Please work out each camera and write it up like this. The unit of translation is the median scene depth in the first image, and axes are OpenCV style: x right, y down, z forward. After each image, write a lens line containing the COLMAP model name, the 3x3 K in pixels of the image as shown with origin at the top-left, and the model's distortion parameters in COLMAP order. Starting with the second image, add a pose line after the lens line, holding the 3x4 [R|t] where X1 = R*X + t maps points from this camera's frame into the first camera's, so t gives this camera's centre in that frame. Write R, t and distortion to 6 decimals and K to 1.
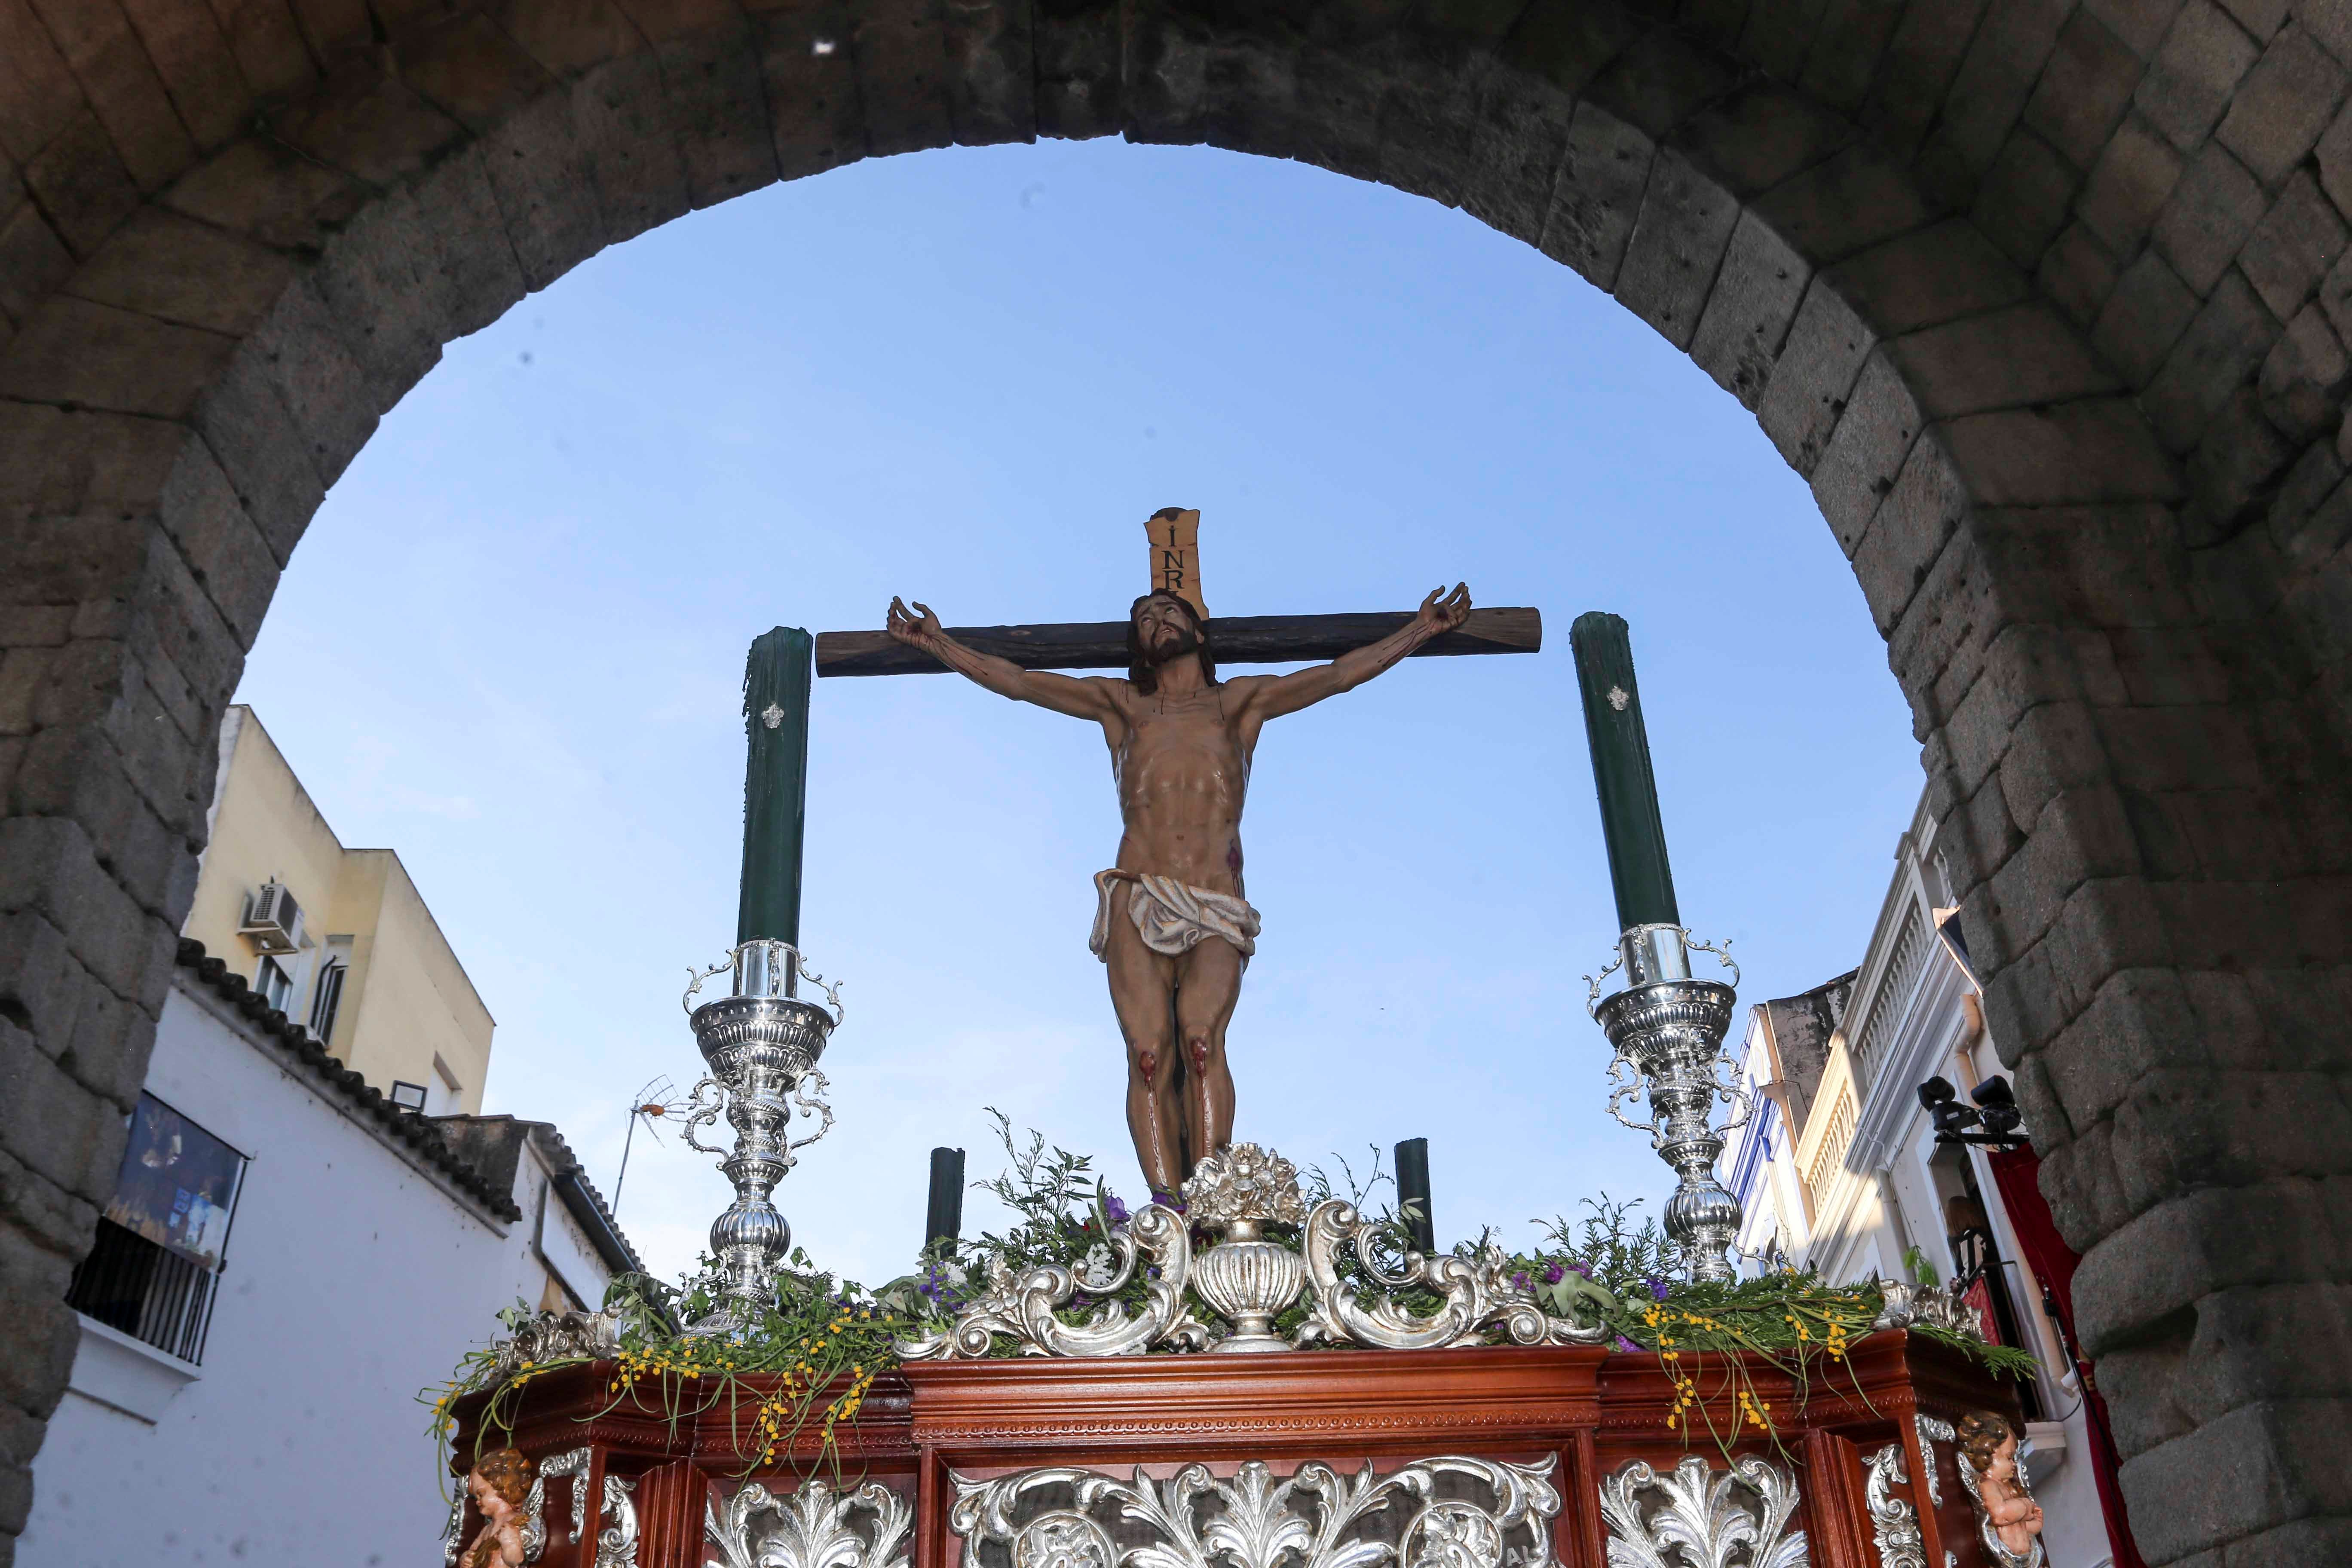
lens RADIAL K [[1829.0, 0, 1168.4], [0, 1829.0, 792.2], [0, 0, 1]] dist [-0.033984, 0.027852]
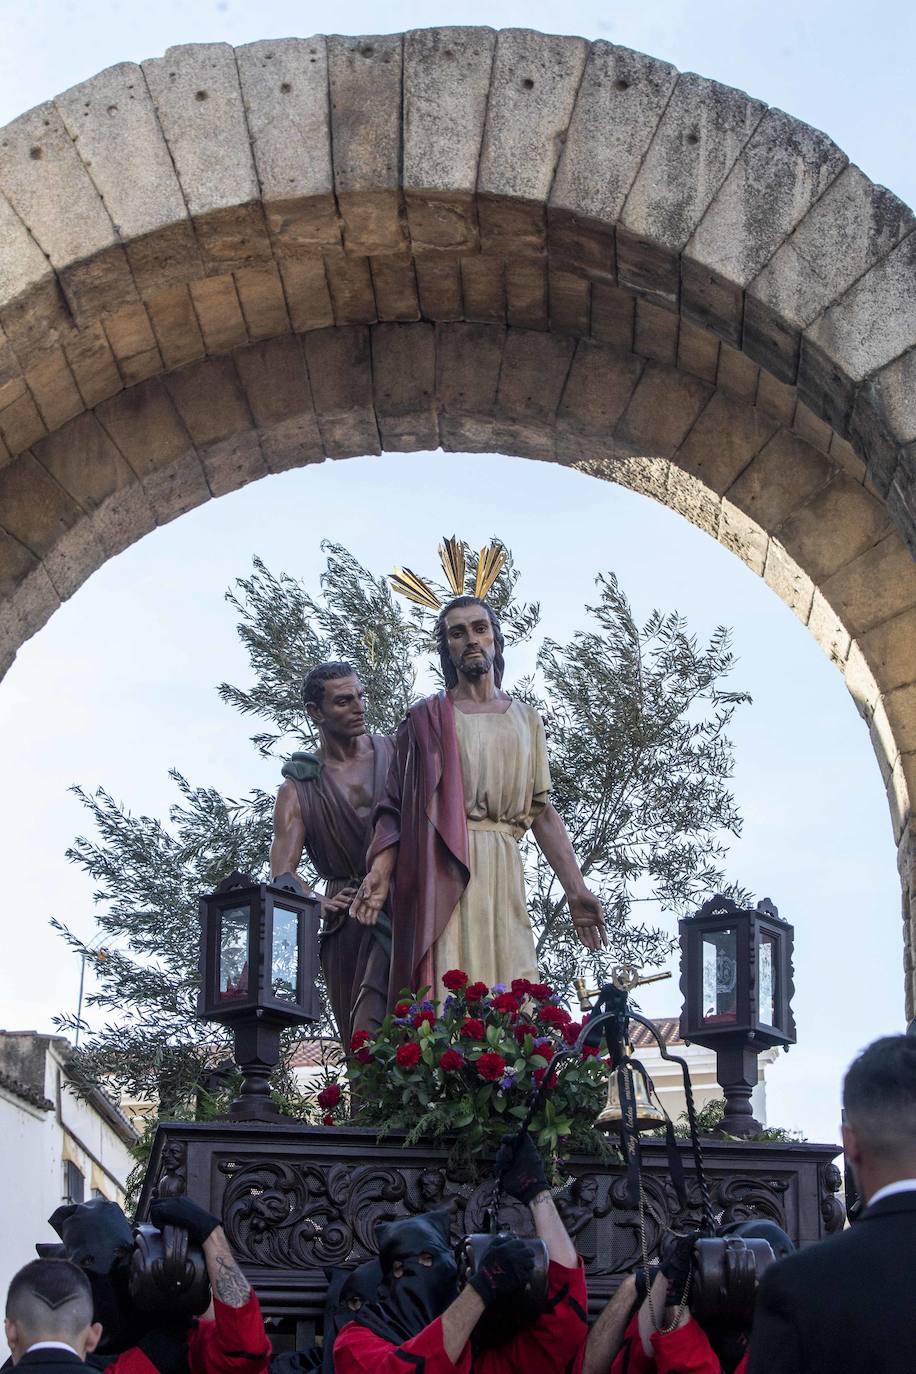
lens RADIAL K [[3160.7, 0, 459.0], [0, 3160.7, 680.0], [0, 0, 1]] dist [-0.236918, 0.000000]
pose [[0.995736, -0.003935, -0.092169, 0.271519], [0.025167, 0.972780, 0.230360, -0.935505], [0.088753, -0.231697, 0.968731, -1.832811]]
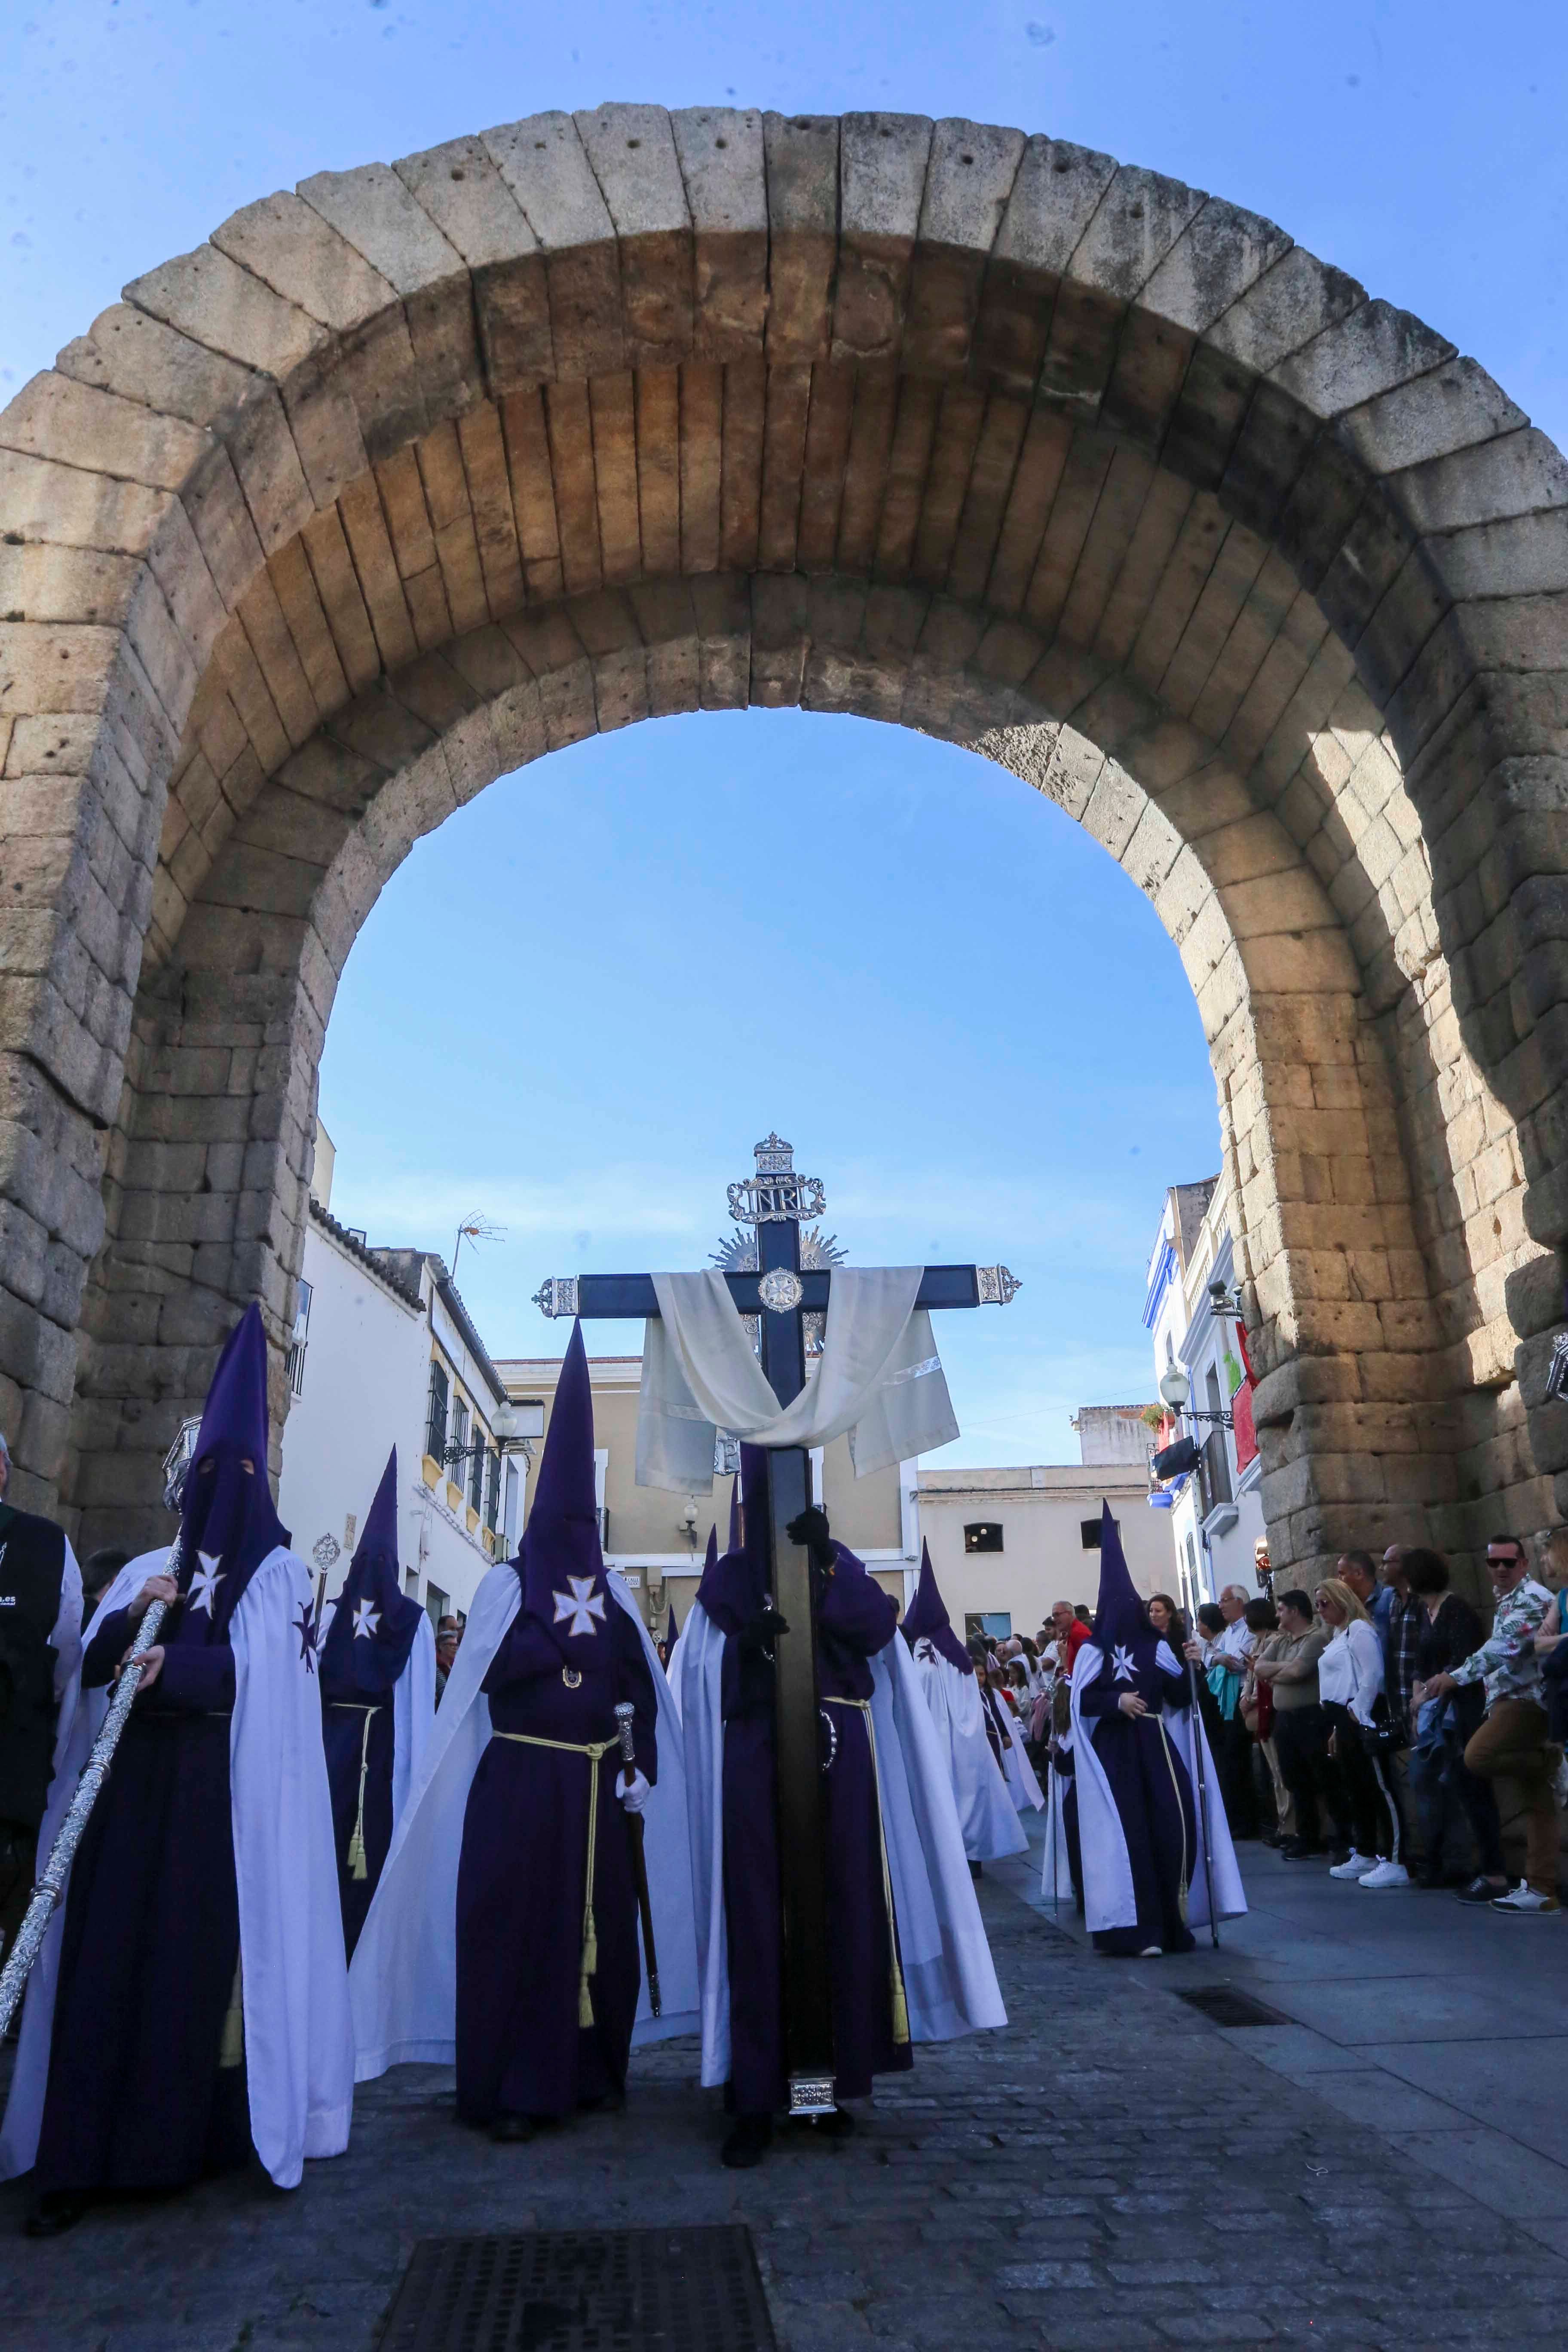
lens RADIAL K [[1497.0, 0, 772.6], [0, 1497.0, 1159.6], [0, 0, 1]] dist [-0.038441, 0.019889]
pose [[0.999166, 0.038025, -0.014855, -0.017545], [-0.035292, 0.987463, 0.153856, -0.193601], [0.020519, -0.153203, 0.987982, -0.523592]]
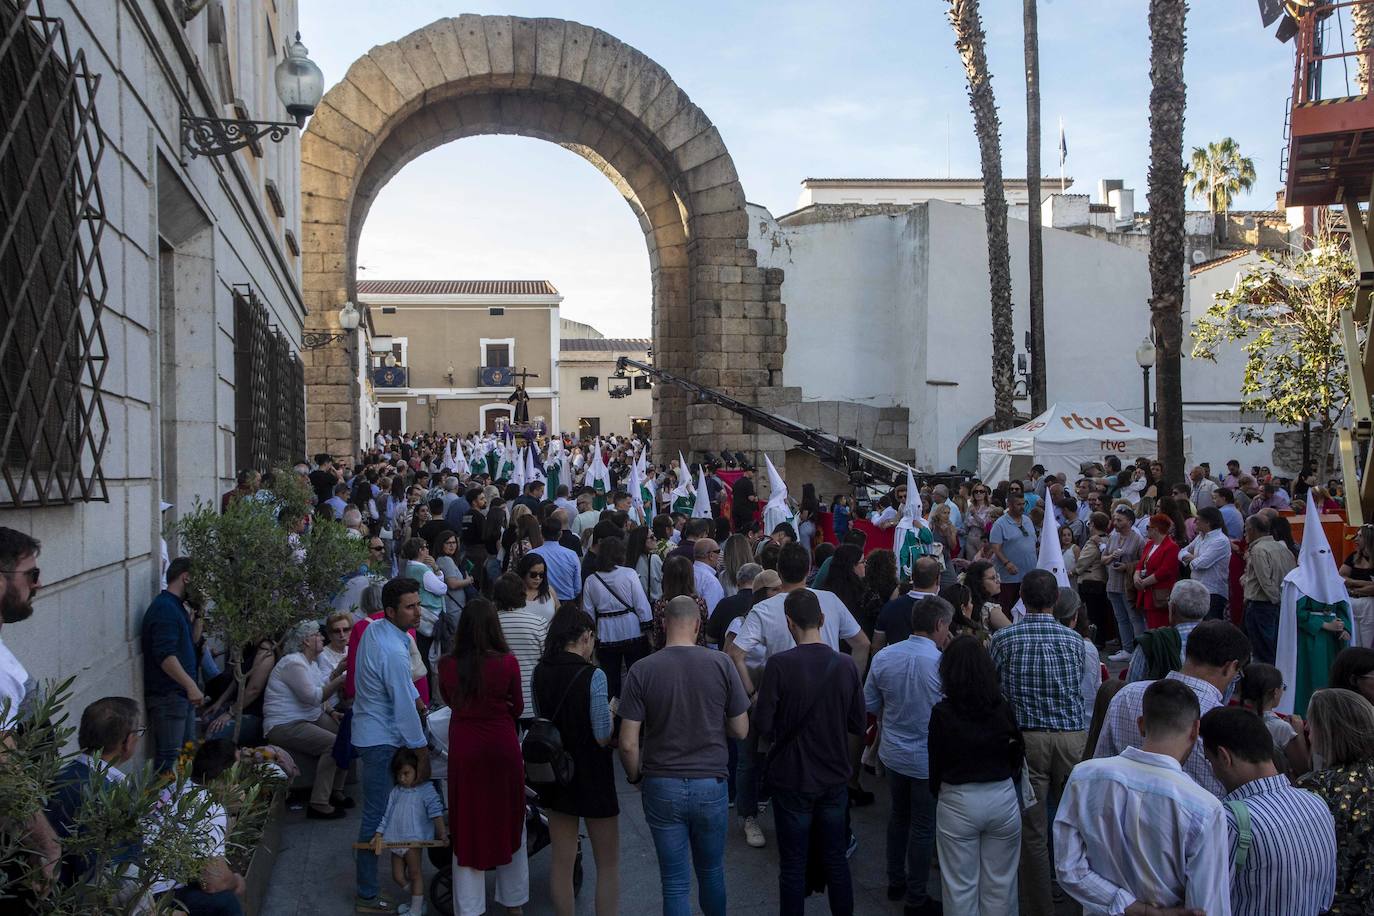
lens RADIAL K [[1161.0, 0, 678.8], [0, 1161.0, 464.7], [0, 0, 1]] dist [-0.002622, 0.049003]
pose [[0.982051, 0.035892, 0.185168, -0.168929], [-0.125408, 0.857544, 0.498890, -1.424989], [-0.140884, -0.513157, 0.846653, -2.426090]]
